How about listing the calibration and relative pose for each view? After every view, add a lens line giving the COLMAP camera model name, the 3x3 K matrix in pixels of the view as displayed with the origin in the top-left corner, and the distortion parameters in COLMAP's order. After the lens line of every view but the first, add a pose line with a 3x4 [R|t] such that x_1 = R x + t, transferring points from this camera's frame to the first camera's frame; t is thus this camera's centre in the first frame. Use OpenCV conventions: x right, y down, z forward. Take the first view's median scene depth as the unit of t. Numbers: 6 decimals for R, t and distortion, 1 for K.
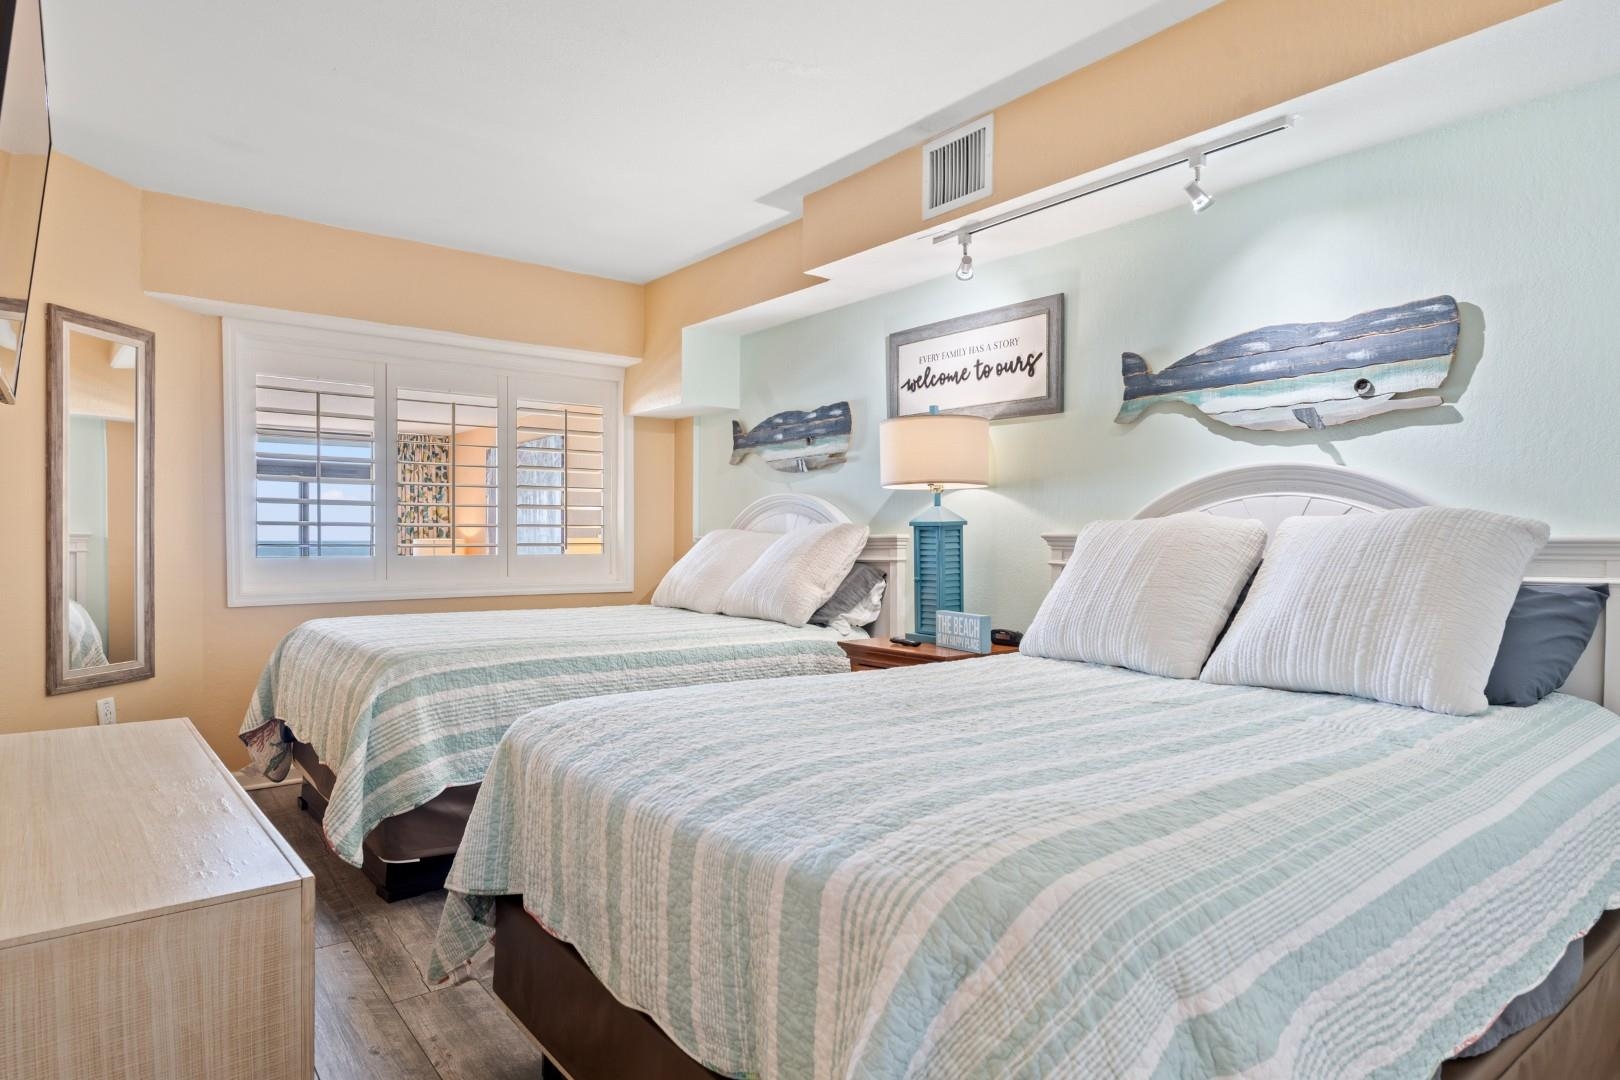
lens RADIAL K [[926.8, 0, 817.7], [0, 926.8, 536.2], [0, 0, 1]] dist [0.015247, 0.001203]
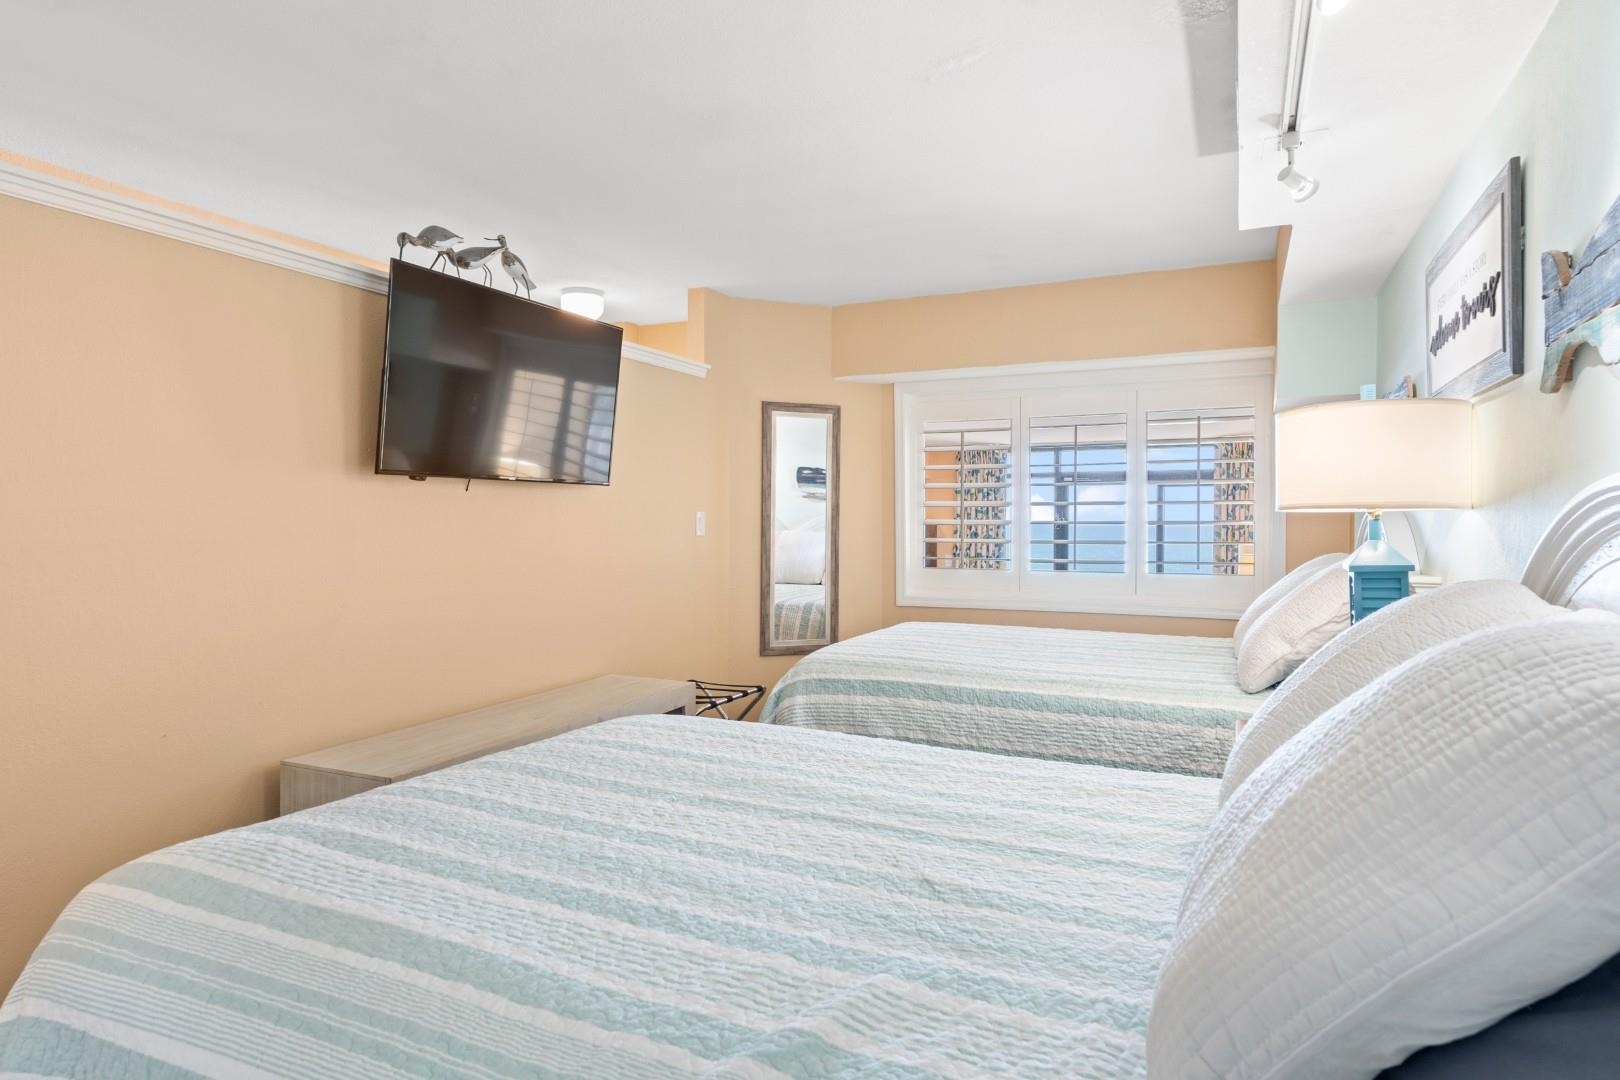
lens RADIAL K [[926.8, 0, 817.7], [0, 926.8, 536.2], [0, 0, 1]] dist [0.015247, 0.001203]
pose [[0.453348, 0.012863, -0.891241, 0.547727], [-0.000020, 0.999896, 0.014421, -0.046415], [0.891334, -0.006519, 0.453301, 0.368878]]
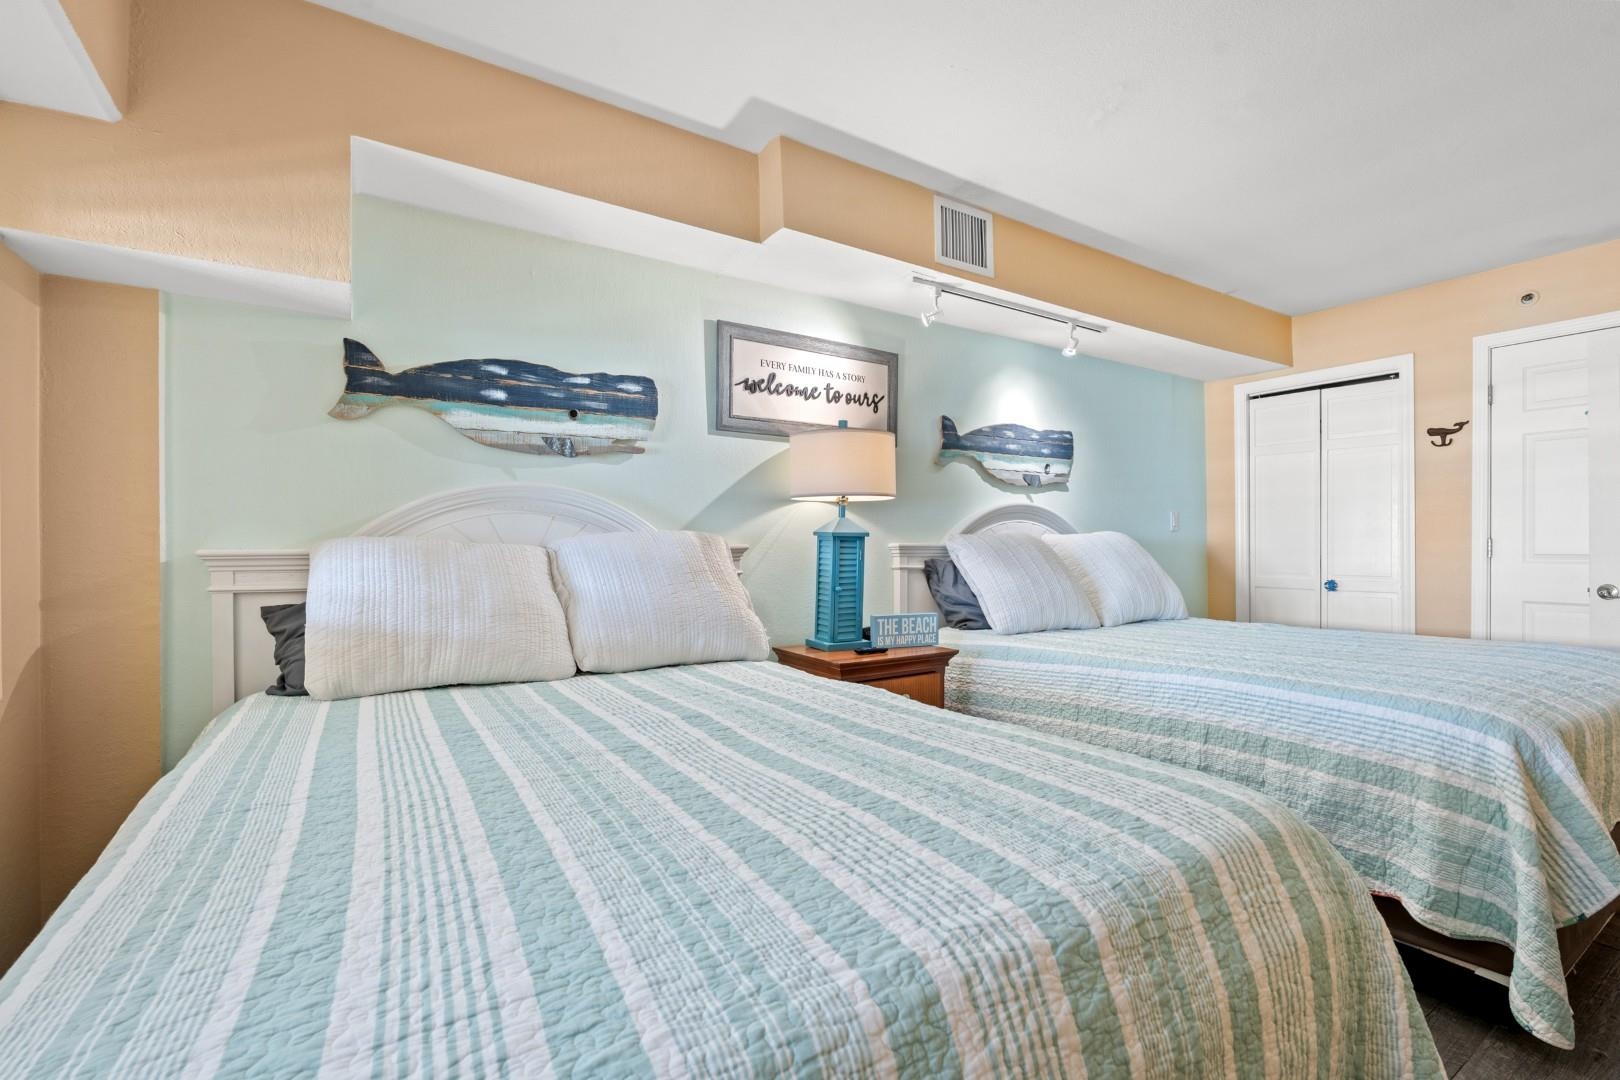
lens RADIAL K [[708.6, 0, 810.0], [0, 708.6, 540.0], [0, 0, 1]] dist [-0.000754, 0.000030]
pose [[0.104490, 0.002830, 0.994522, -0.684330], [0.002855, 0.999991, -0.003146, -0.004581], [-0.994522, 0.003168, 0.104481, 0.977157]]
